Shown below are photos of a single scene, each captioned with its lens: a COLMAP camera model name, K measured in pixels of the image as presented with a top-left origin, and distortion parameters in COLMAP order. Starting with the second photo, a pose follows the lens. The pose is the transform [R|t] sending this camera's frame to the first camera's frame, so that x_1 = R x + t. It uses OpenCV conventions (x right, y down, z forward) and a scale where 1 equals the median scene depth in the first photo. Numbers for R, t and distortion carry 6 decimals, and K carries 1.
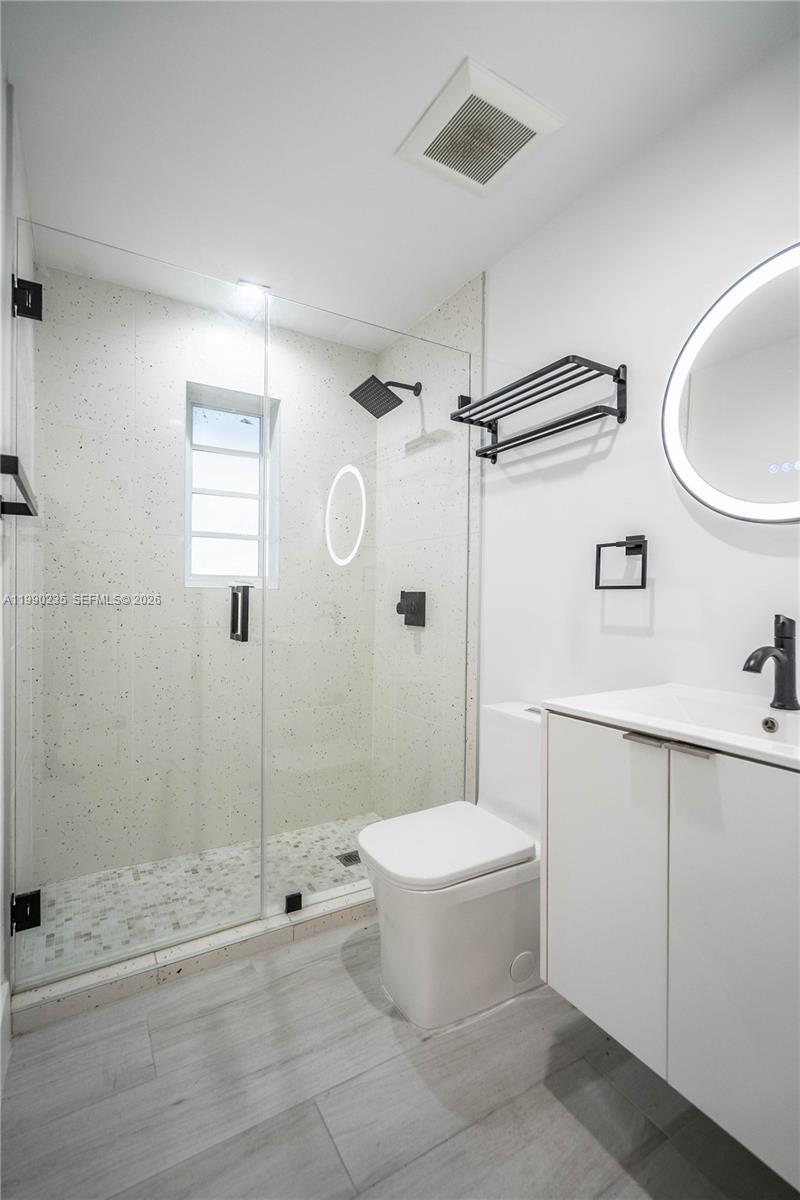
lens RADIAL K [[541.8, 0, 400.0], [0, 541.8, 600.0], [0, 0, 1]] dist [-0.003194, -0.000092]
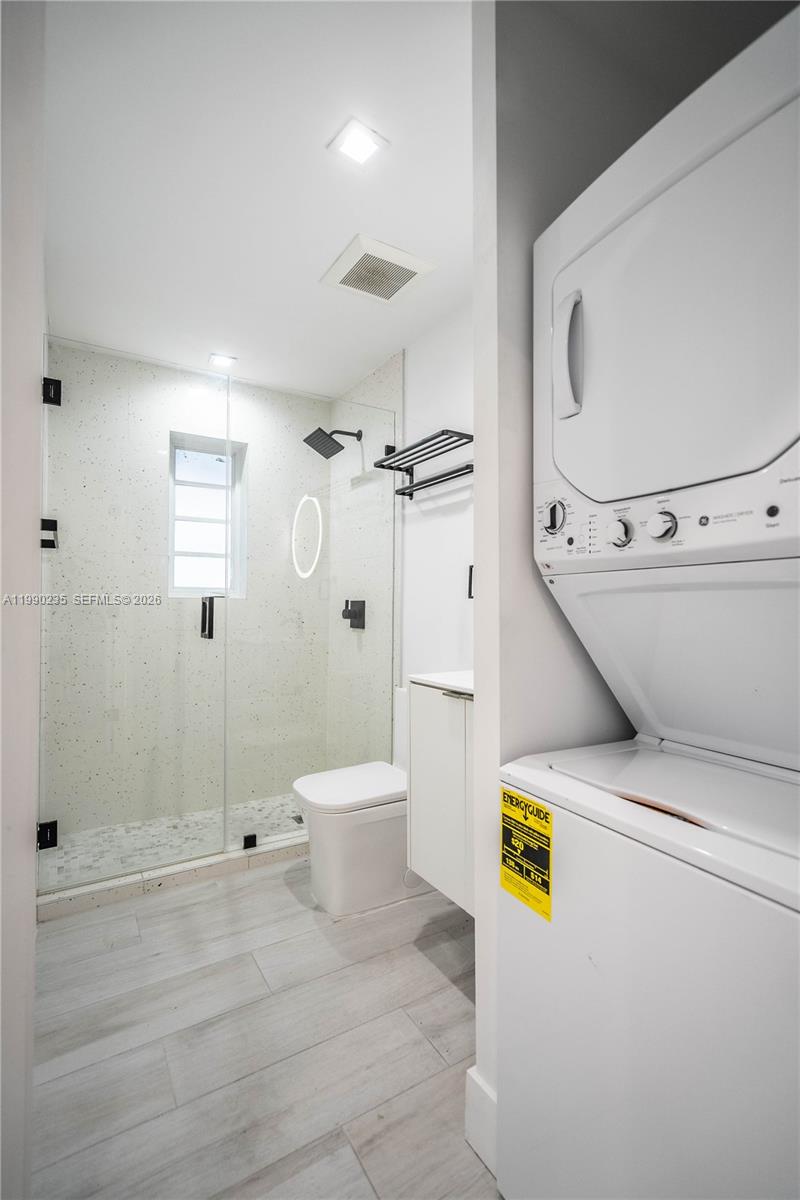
lens RADIAL K [[541.8, 0, 400.0], [0, 541.8, 600.0], [0, 0, 1]] dist [-0.003194, -0.000092]
pose [[0.999913, -0.003692, 0.012648, 0.128900], [0.003884, 0.999877, -0.015192, 0.003037], [-0.012590, 0.015240, 0.999805, -0.267768]]
